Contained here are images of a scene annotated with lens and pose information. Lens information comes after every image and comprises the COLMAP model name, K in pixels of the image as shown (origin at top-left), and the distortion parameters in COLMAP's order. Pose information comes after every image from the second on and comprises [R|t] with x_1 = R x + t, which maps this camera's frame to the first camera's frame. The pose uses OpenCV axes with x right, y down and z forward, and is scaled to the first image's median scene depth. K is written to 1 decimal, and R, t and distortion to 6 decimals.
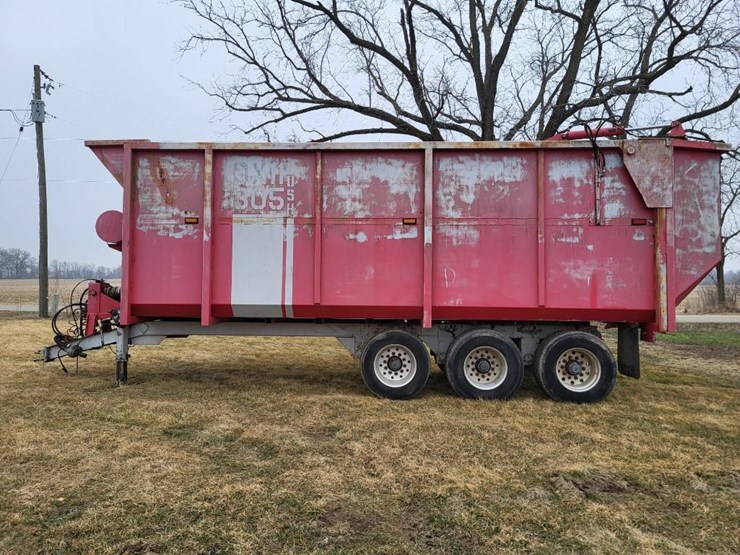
lens RADIAL K [[566.0, 0, 365.5], [0, 566.0, 266.0], [0, 0, 1]] dist [0.047188, -0.031542]
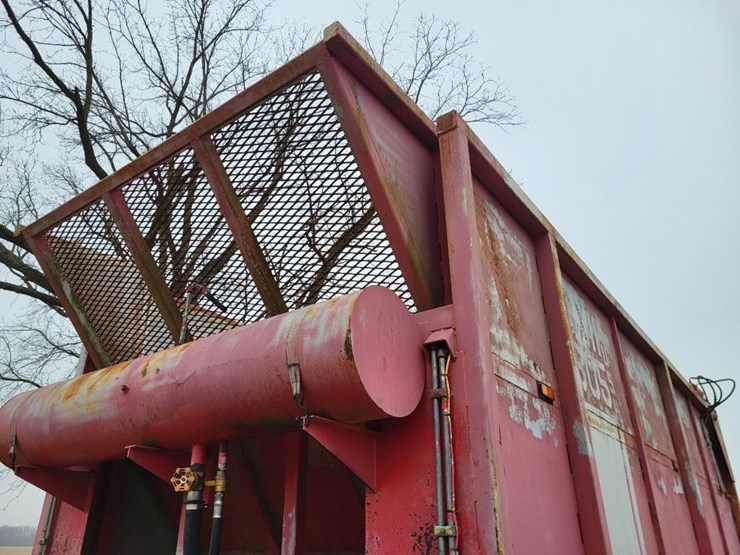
lens RADIAL K [[566.0, 0, 361.5], [0, 566.0, 283.1], [0, 0, 1]] dist [0.047188, -0.031542]
pose [[0.563020, 0.351019, 0.748194, -0.673494], [-0.036502, 0.914996, -0.401807, 0.004881], [-0.825637, 0.198915, 0.527974, 0.911470]]
